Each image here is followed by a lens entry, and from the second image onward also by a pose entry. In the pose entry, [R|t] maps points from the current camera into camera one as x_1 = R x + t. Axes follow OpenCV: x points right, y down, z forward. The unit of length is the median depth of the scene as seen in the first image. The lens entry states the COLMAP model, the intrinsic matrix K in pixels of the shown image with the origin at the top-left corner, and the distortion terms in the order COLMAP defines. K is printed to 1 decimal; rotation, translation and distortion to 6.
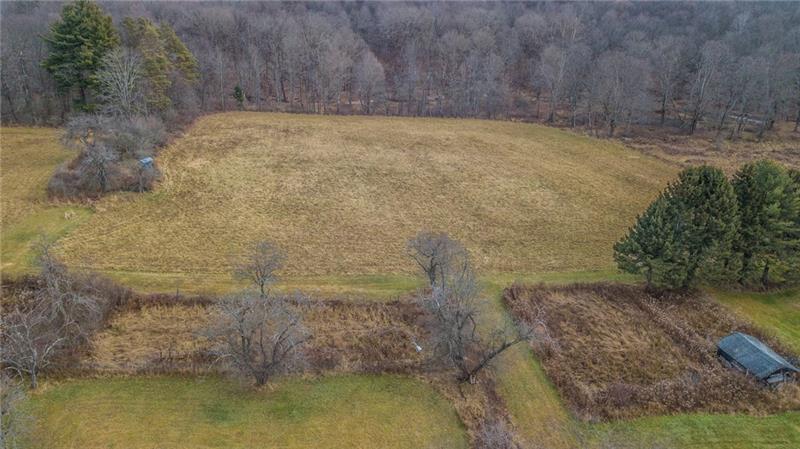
lens RADIAL K [[605.7, 0, 395.1], [0, 605.7, 226.5], [0, 0, 1]] dist [0.014817, -0.001800]
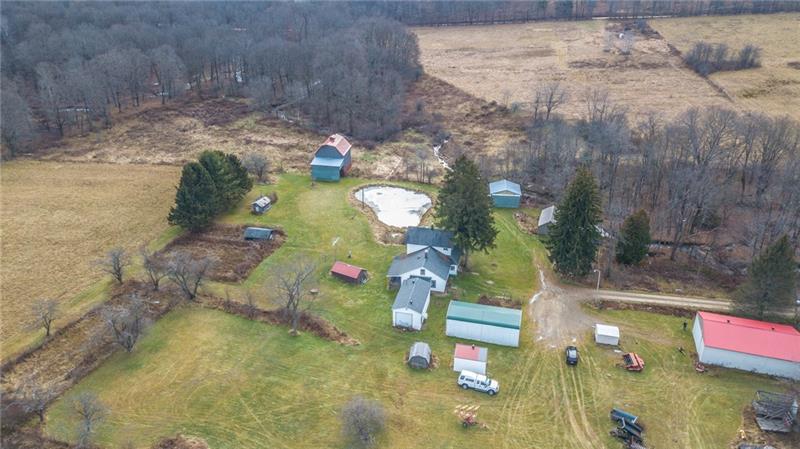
lens RADIAL K [[605.7, 0, 395.1], [0, 605.7, 226.5], [0, 0, 1]] dist [0.014817, -0.001800]
pose [[0.397002, -0.409089, 0.821605, -0.930194], [0.347305, 0.895568, 0.278097, -0.231697], [-0.849570, 0.174942, 0.497621, -0.512134]]
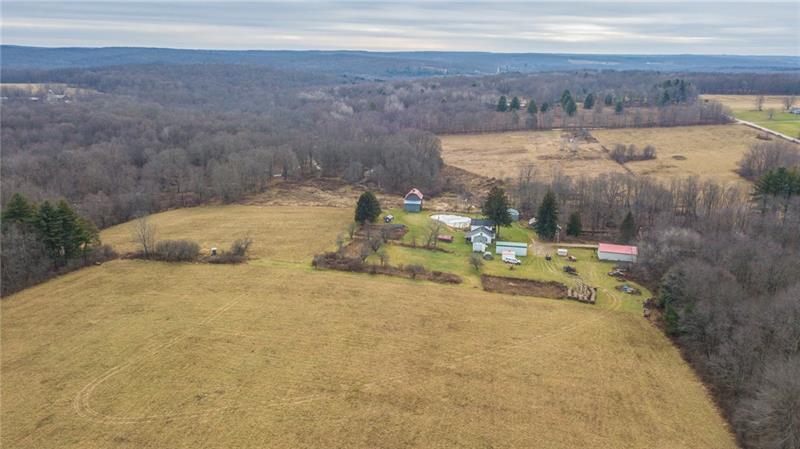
lens RADIAL K [[605.7, 0, 395.1], [0, 605.7, 226.5], [0, 0, 1]] dist [0.014817, -0.001800]
pose [[0.356044, -0.263185, 0.896641, -3.174929], [0.345508, 0.928601, 0.135370, -0.375662], [-0.868249, 0.261599, 0.421556, -0.868265]]
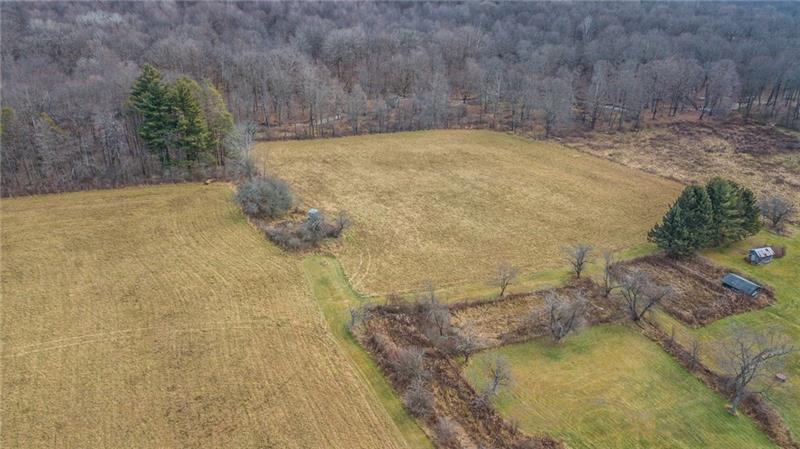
lens RADIAL K [[605.7, 0, 395.1], [0, 605.7, 226.5], [0, 0, 1]] dist [0.014817, -0.001800]
pose [[0.953045, -0.134555, 0.271294, -0.861979], [0.118445, 0.990125, 0.074984, -0.220882], [-0.278704, -0.039330, 0.959571, -0.510678]]
